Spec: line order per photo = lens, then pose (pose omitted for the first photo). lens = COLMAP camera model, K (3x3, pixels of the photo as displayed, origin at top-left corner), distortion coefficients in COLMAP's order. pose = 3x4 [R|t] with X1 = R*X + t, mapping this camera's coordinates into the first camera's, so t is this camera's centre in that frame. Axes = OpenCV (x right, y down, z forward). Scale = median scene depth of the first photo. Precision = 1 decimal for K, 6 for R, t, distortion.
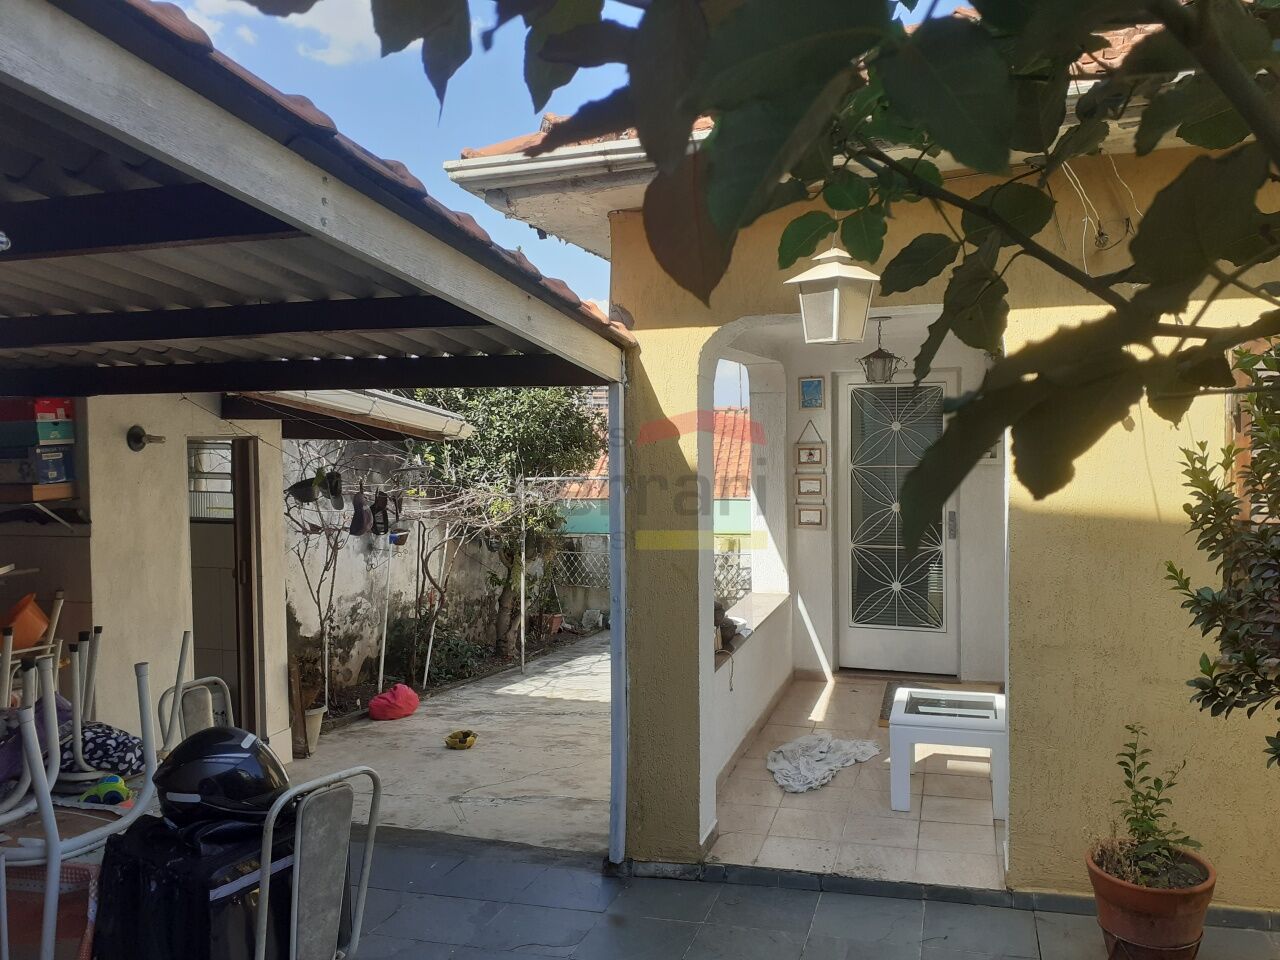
lens RADIAL K [[1042.9, 0, 646.4], [0, 1042.9, 470.3], [0, 0, 1]] dist [0.037965, -0.061167]
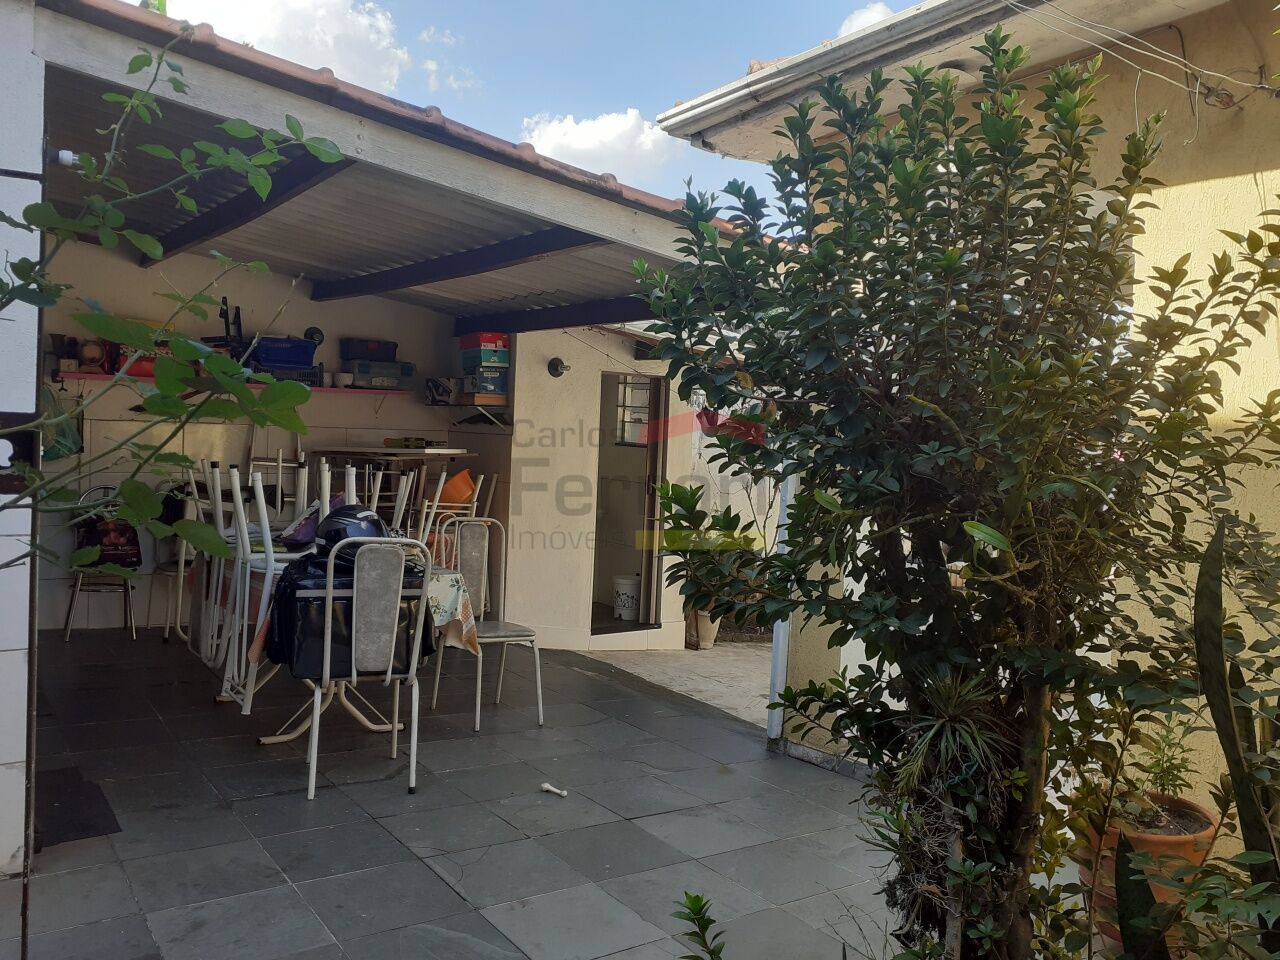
lens RADIAL K [[1042.9, 0, 648.2], [0, 1042.9, 481.9], [0, 0, 1]] dist [0.037965, -0.061167]
pose [[0.780116, 0.073635, -0.621286, 0.474211], [-0.075075, 0.996892, 0.023885, 0.080957], [0.621114, 0.028010, 0.783220, 0.047637]]
